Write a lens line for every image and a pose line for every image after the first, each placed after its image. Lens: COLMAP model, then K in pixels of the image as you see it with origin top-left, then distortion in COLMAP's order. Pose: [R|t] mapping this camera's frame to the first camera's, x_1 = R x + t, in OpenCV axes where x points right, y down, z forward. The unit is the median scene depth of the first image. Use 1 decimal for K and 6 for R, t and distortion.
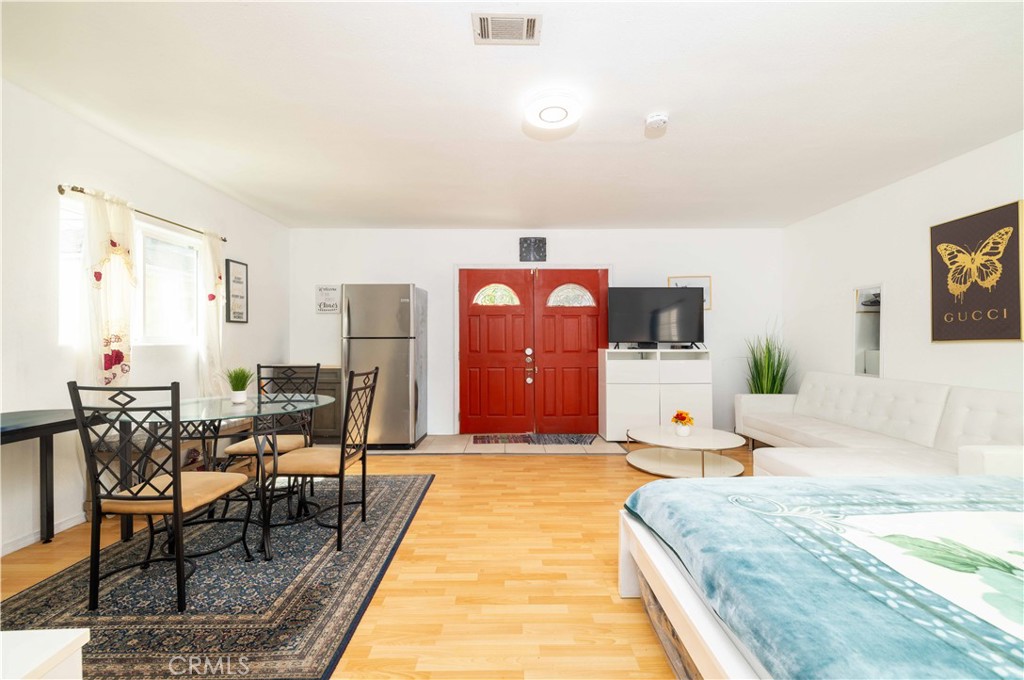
lens RADIAL K [[435.7, 0, 512.0], [0, 435.7, 340.0], [0, 0, 1]] dist [0.001640, 0.000369]
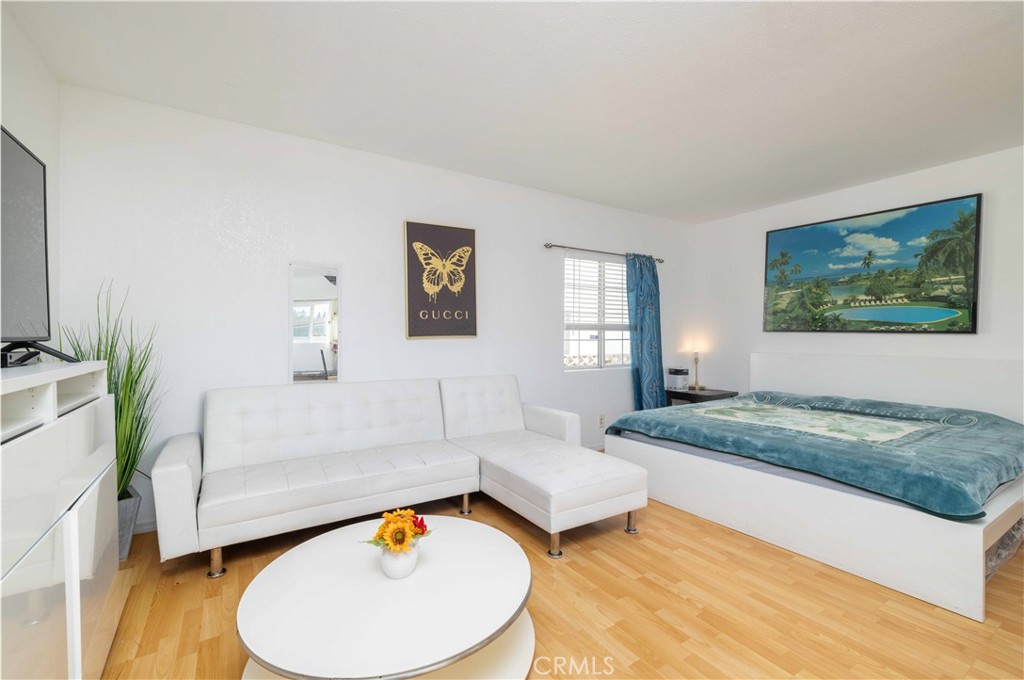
lens RADIAL K [[435.7, 0, 512.0], [0, 435.7, 340.0], [0, 0, 1]] dist [0.001640, 0.000369]
pose [[-0.522240, -0.007847, 0.852763, -0.006918], [-0.003987, 0.999969, 0.006760, 0.001962], [-0.852789, 0.000130, -0.522255, 1.434221]]
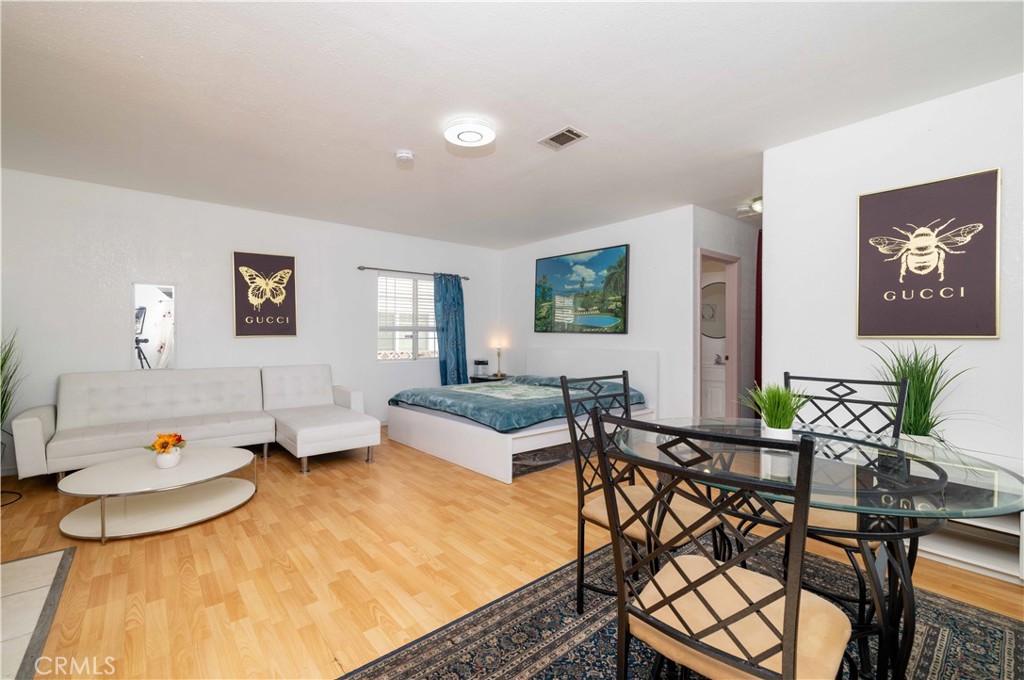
lens RADIAL K [[435.7, 0, 512.0], [0, 435.7, 340.0], [0, 0, 1]] dist [0.001640, 0.000369]
pose [[-0.636134, -0.007057, 0.771547, -0.678900], [-0.002434, 0.999972, 0.007140, 0.001889], [-0.771575, 0.002664, -0.636133, 1.305023]]
